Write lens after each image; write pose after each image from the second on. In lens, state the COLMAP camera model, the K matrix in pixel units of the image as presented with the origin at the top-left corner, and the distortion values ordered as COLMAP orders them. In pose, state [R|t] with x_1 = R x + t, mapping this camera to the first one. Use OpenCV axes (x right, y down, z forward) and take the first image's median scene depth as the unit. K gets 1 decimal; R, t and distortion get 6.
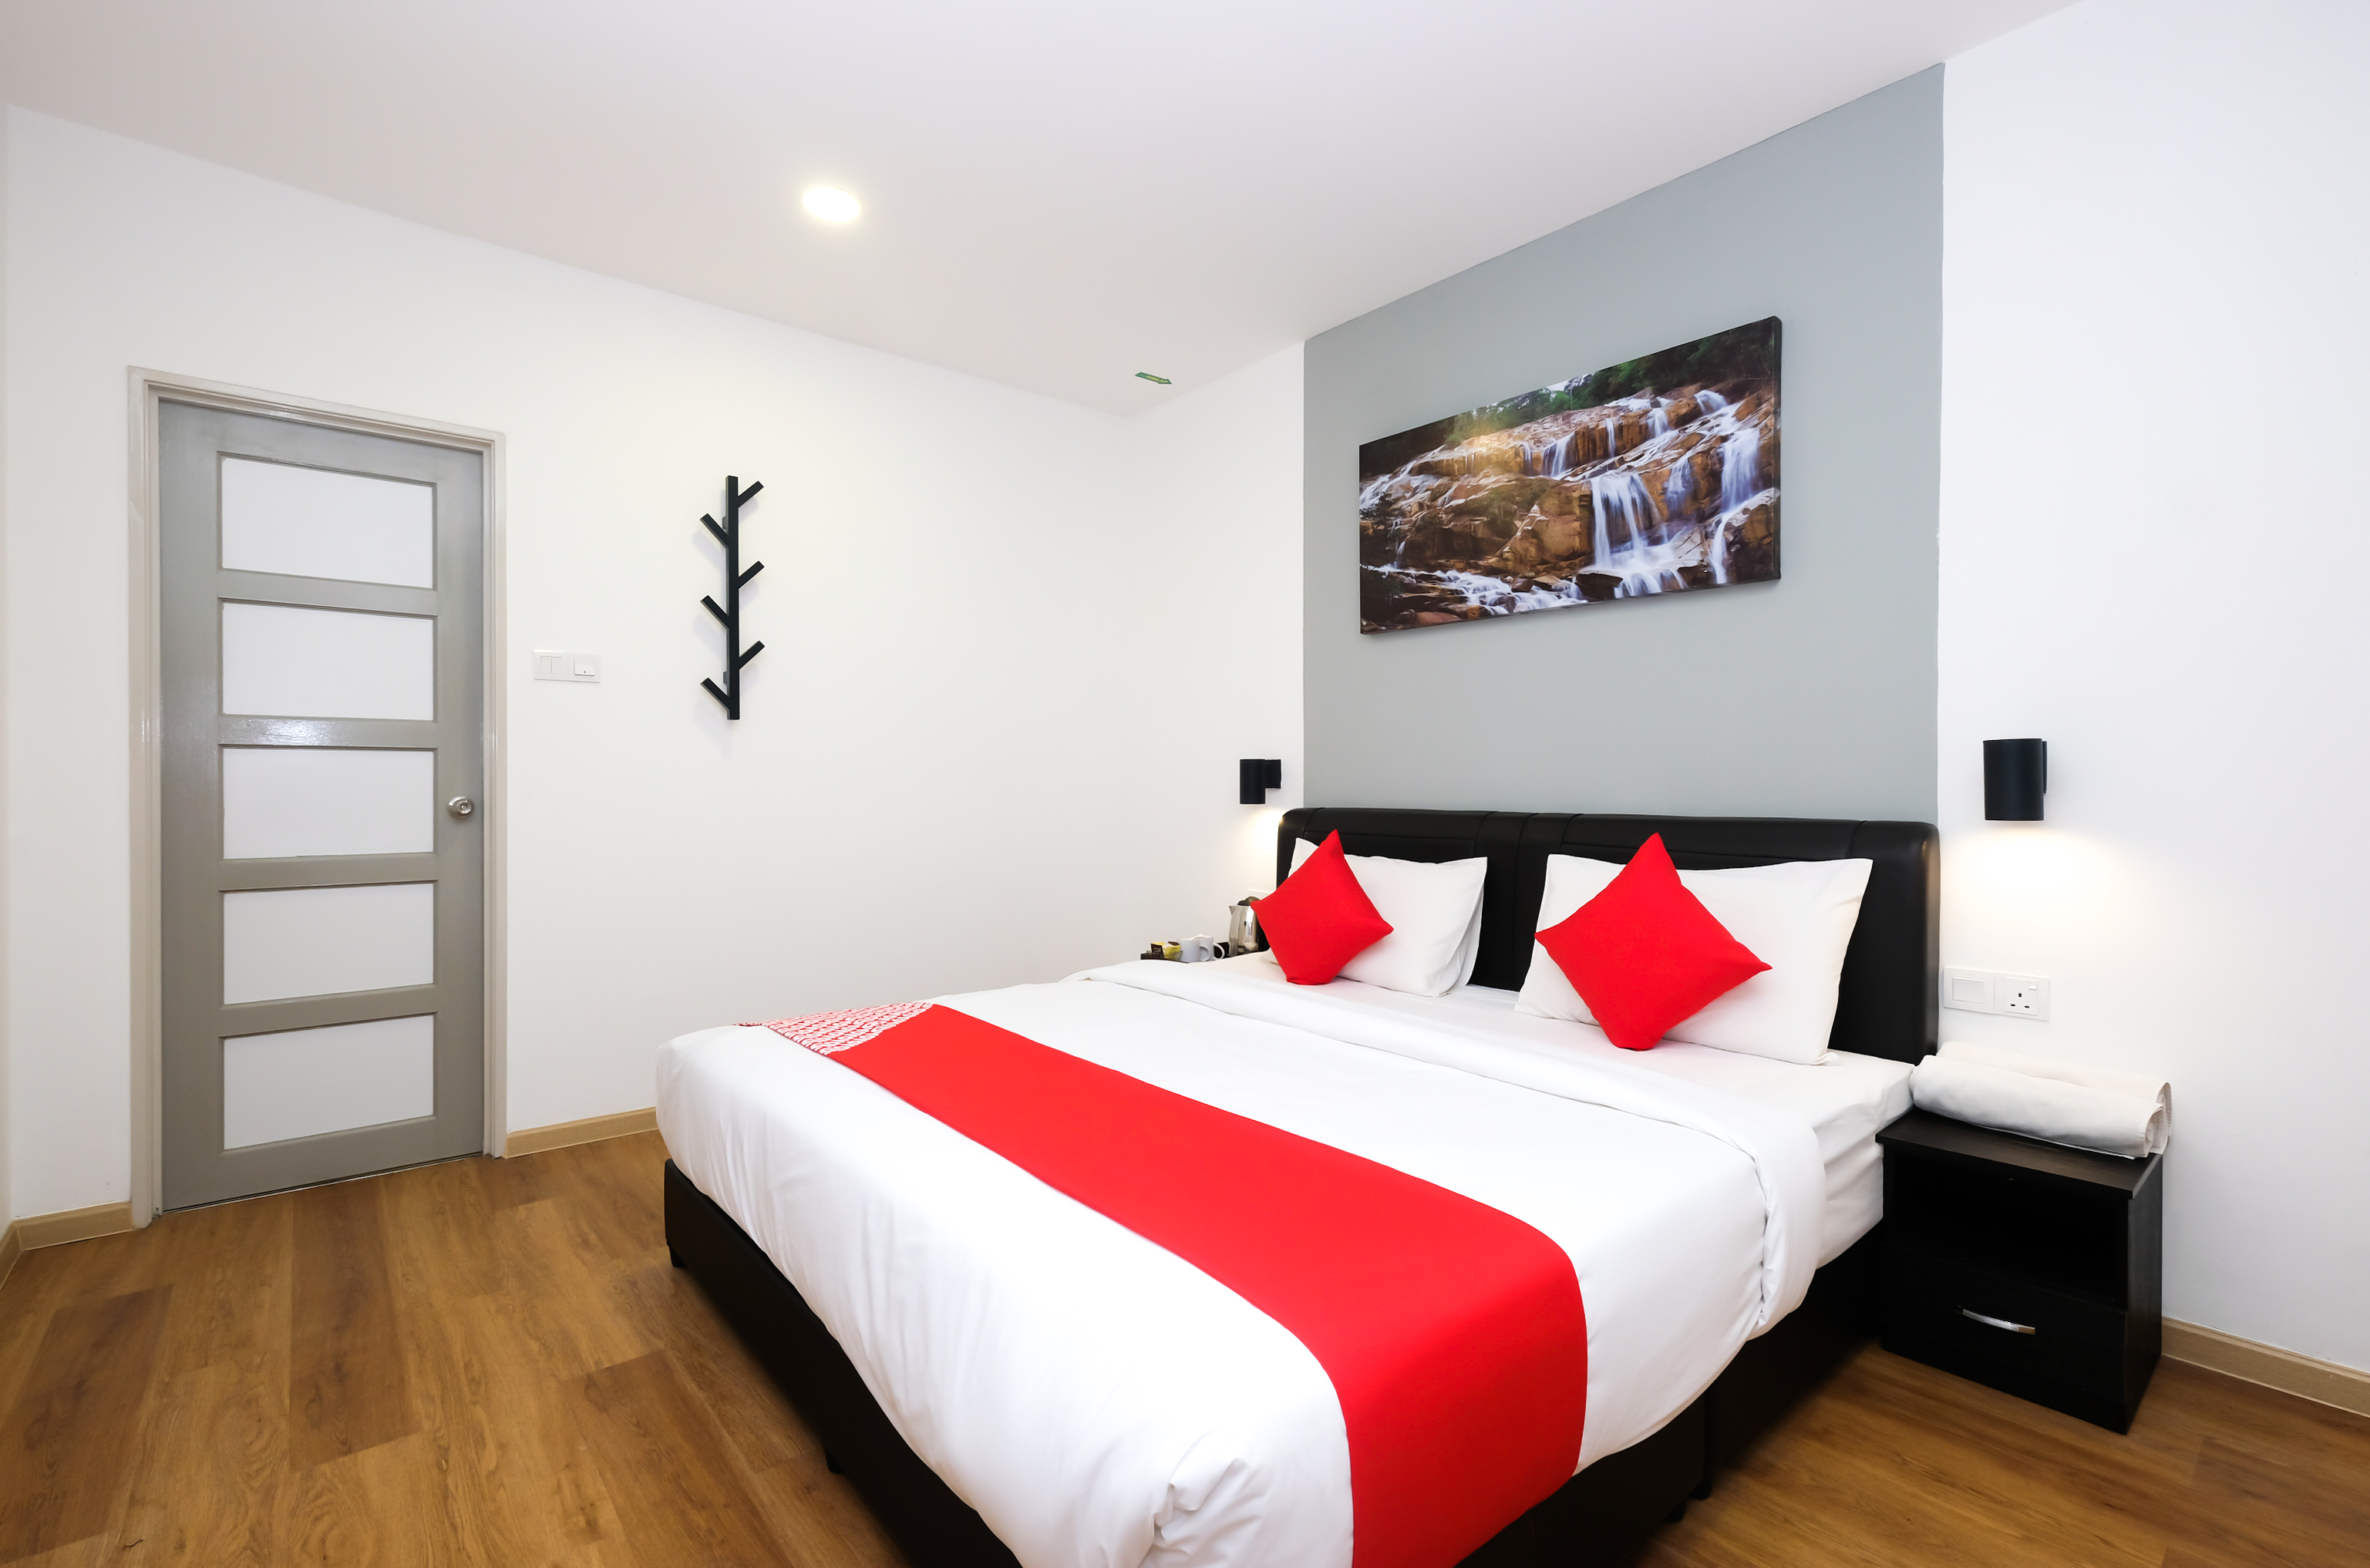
lens RADIAL K [[1034.9, 0, 1201.0], [0, 1034.9, 791.2], [0, 0, 1]] dist [-0.001596, 0.001141]
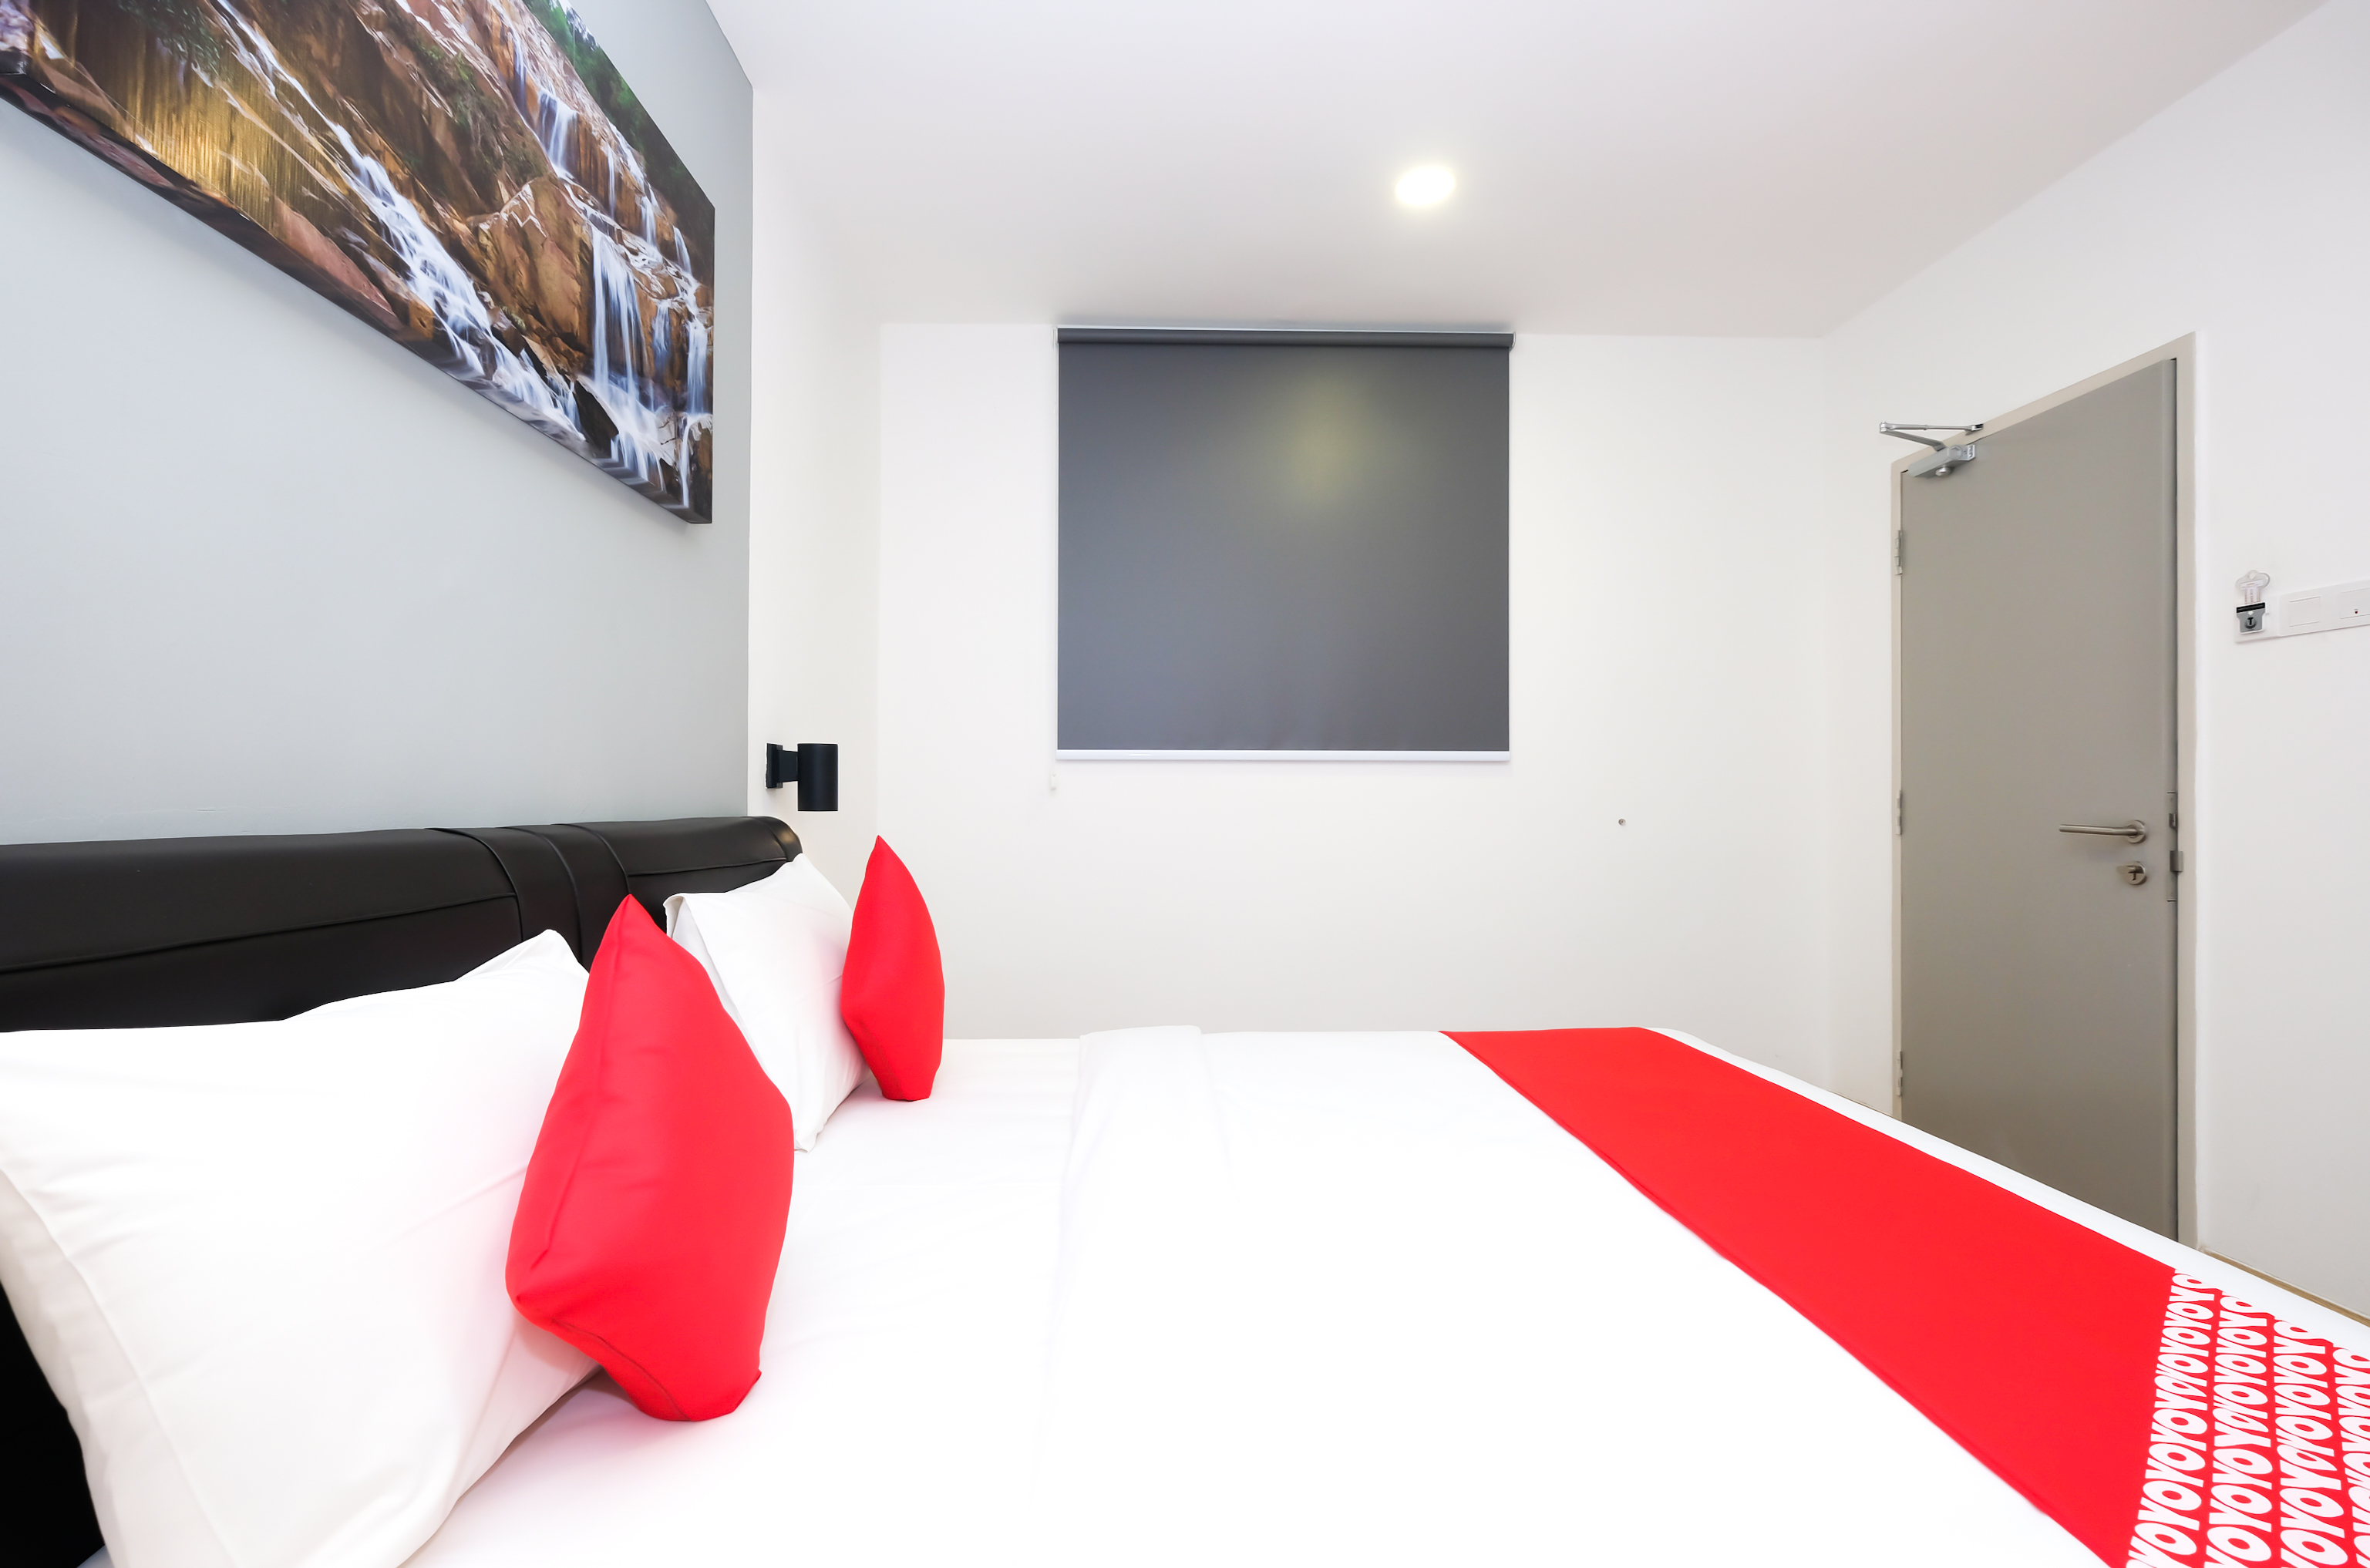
lens RADIAL K [[1034.9, 0, 1183.9], [0, 1034.9, 796.6], [0, 0, 1]] dist [-0.001596, 0.001141]
pose [[-0.761914, 0.000203, 0.647679, -0.213865], [-0.003315, 0.999986, -0.004214, 0.007384], [-0.647670, -0.005357, -0.761902, 1.147725]]
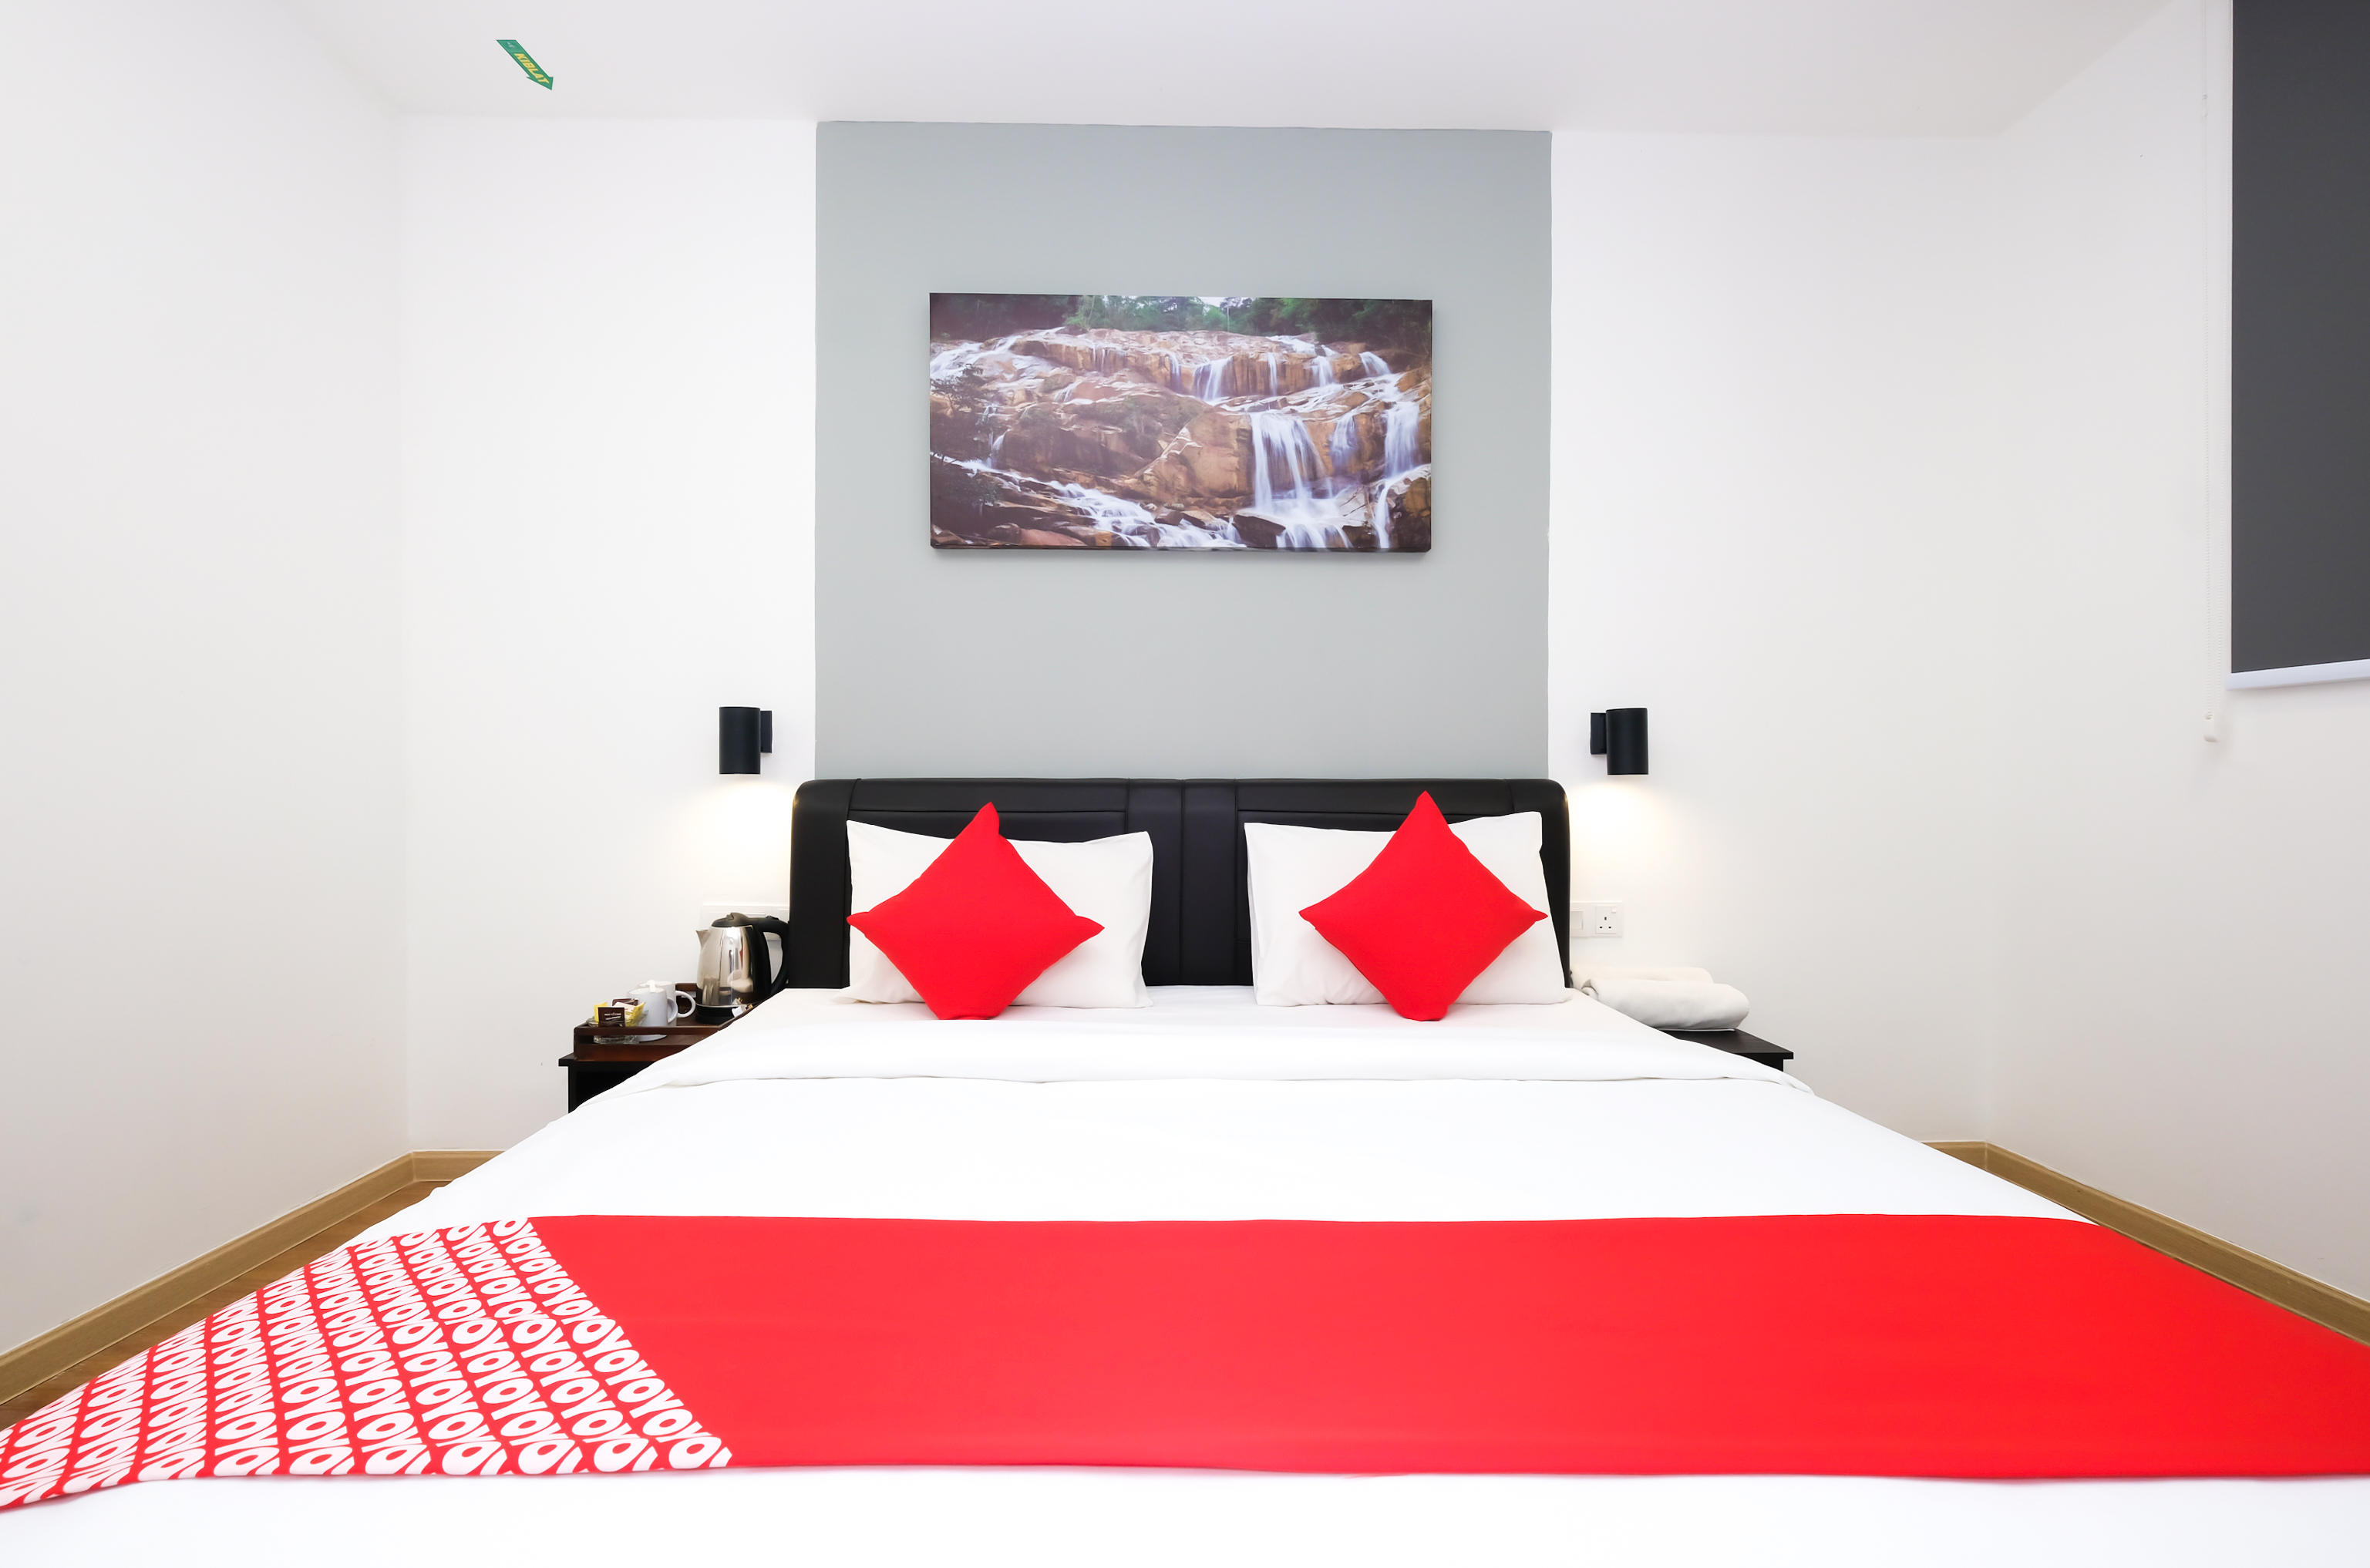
lens RADIAL K [[1034.9, 0, 1177.3], [0, 1034.9, 772.4], [0, 0, 1]] dist [-0.001596, 0.001141]
pose [[0.646740, -0.007919, 0.762670, -0.347057], [0.003342, 0.999966, 0.007549, 0.009082], [-0.762703, -0.002333, 0.646744, 0.429581]]
